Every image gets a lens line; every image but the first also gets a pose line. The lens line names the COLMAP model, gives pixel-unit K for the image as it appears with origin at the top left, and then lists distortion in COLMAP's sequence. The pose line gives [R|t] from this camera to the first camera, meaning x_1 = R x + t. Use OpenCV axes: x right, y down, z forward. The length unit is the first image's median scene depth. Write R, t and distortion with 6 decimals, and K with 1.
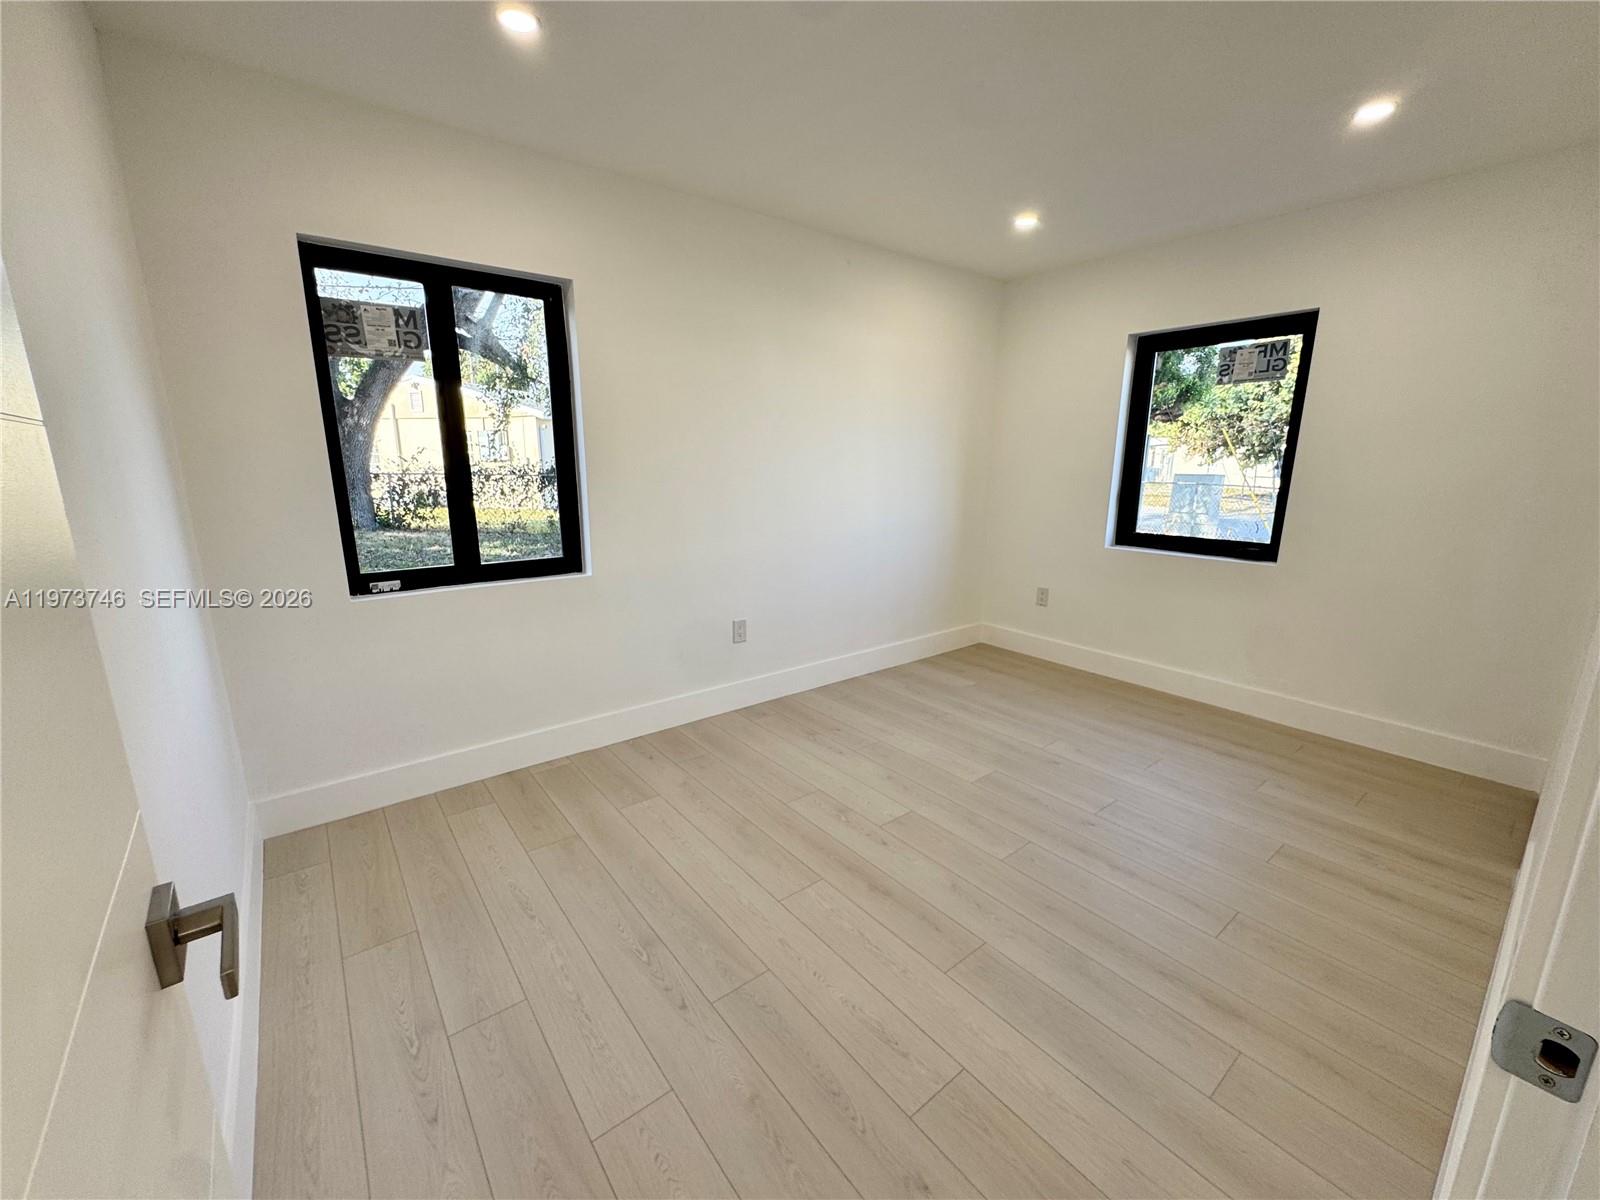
lens RADIAL K [[639.9, 0, 799.3], [0, 639.9, 598.4], [0, 0, 1]] dist [-0.004410, 0.000295]
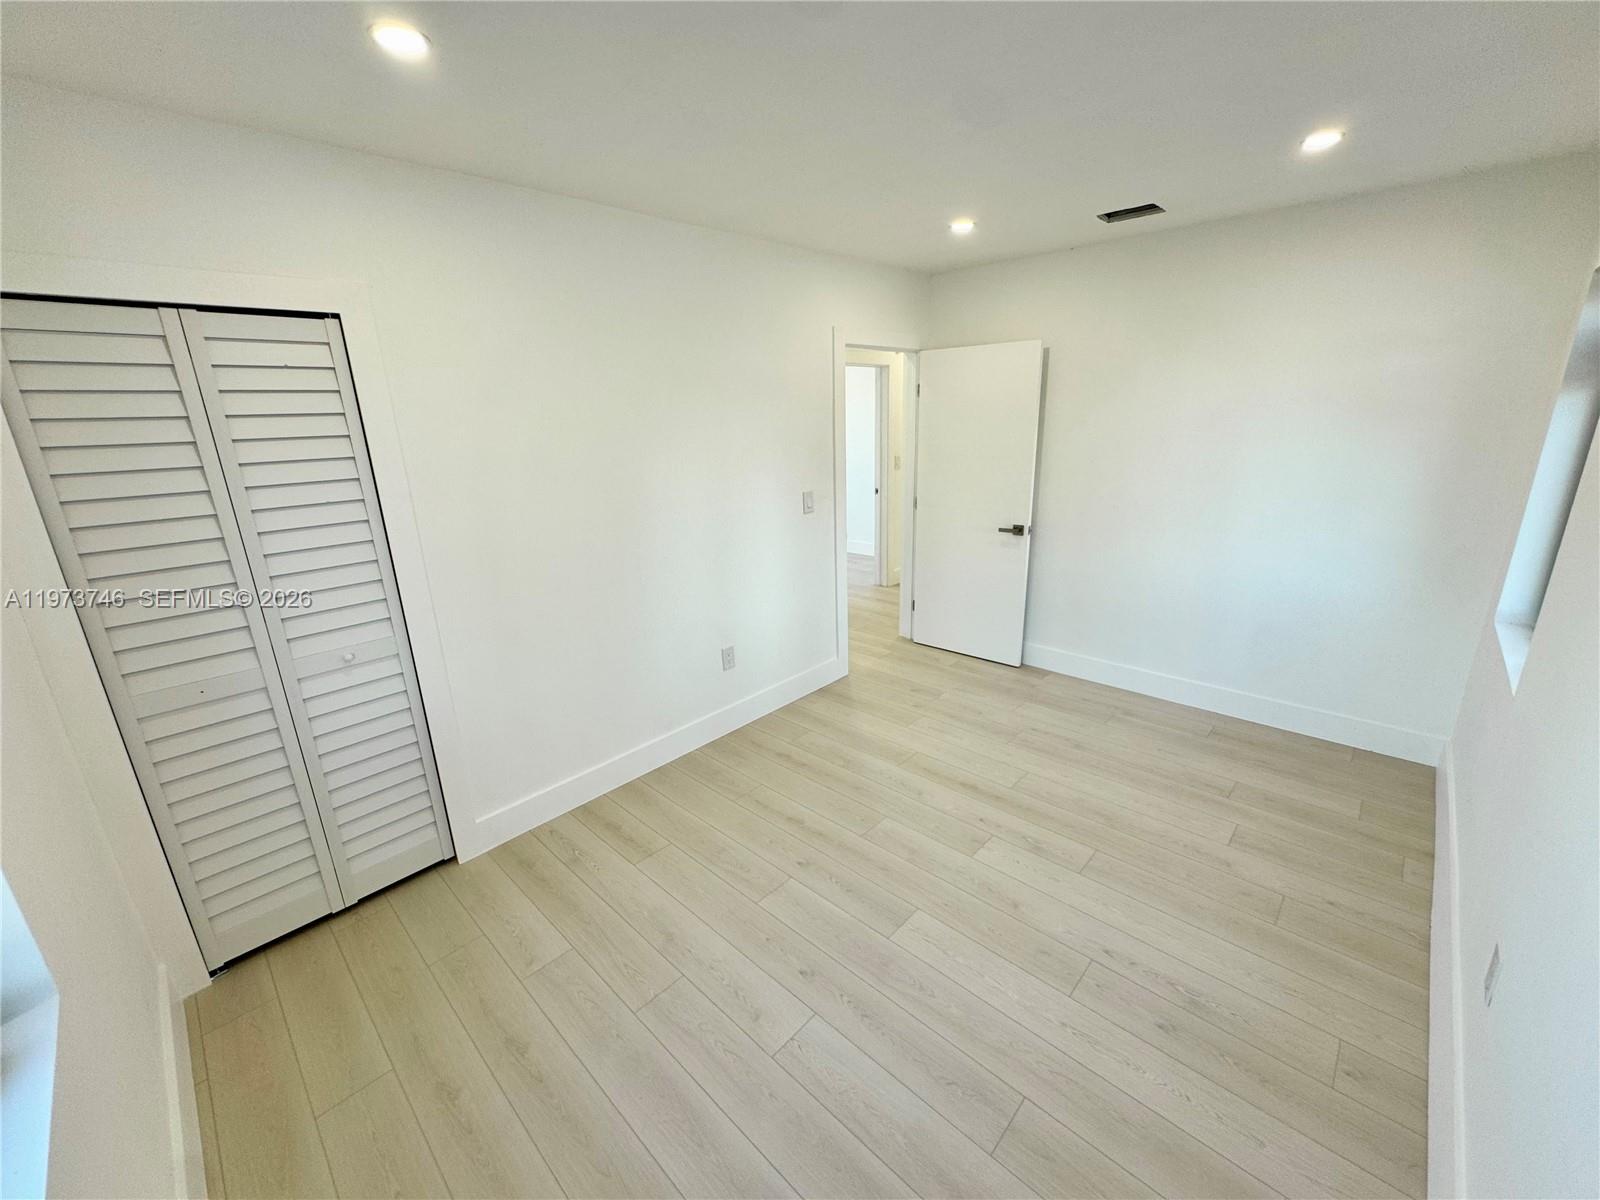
lens RADIAL K [[639.9, 0, 799.3], [0, 639.9, 598.4], [0, 0, 1]] dist [-0.004410, 0.000295]
pose [[-0.989562, 0.065576, -0.128321, 0.565880], [-0.003764, 0.878399, 0.477913, -0.518588], [0.144057, 0.473408, -0.868984, 1.704346]]
